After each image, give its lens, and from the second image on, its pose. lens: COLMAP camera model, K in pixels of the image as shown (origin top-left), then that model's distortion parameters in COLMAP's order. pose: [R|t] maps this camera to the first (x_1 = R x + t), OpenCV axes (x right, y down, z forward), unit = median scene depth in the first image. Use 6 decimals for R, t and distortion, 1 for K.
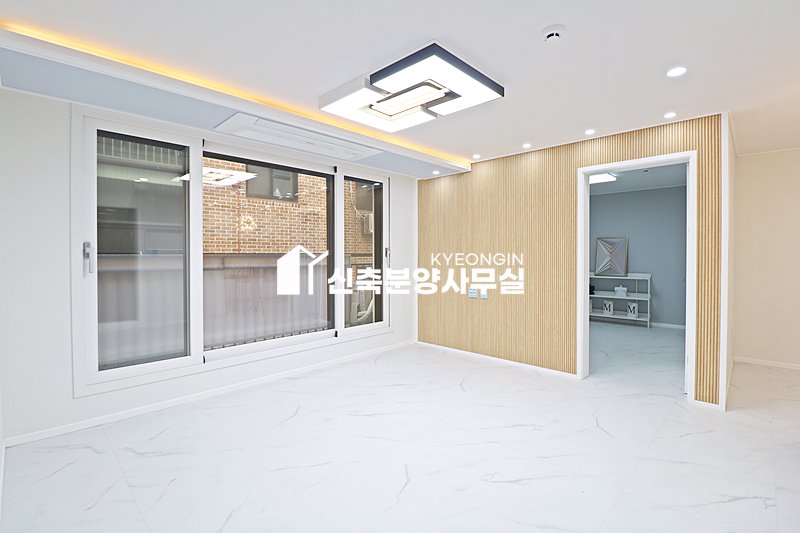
lens RADIAL K [[375.1, 0, 414.2], [0, 375.1, 254.9], [0, 0, 1]] dist [-0.000601, -0.006068]
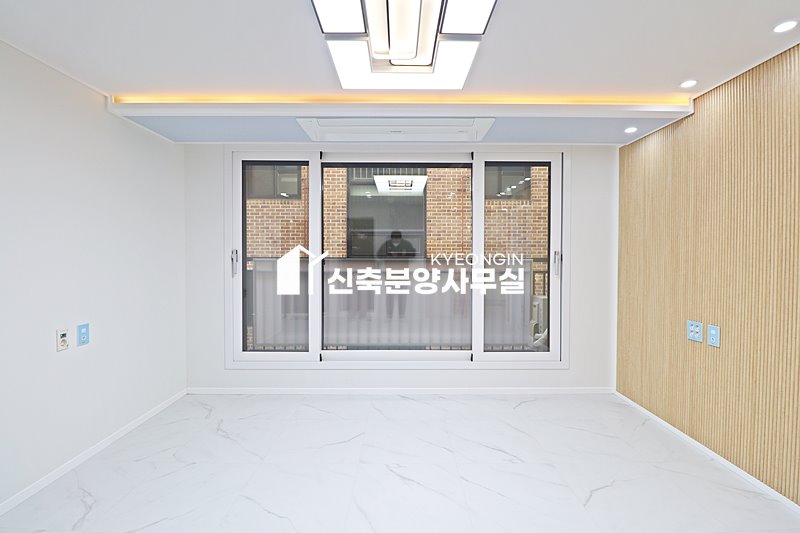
lens RADIAL K [[375.1, 0, 403.0], [0, 375.1, 258.8], [0, 0, 1]] dist [-0.000601, -0.006068]
pose [[0.684812, 0.011460, -0.728630, 0.276993], [-0.003923, 0.999920, 0.012039, -0.012957], [0.728709, -0.005386, 0.684802, 0.322898]]
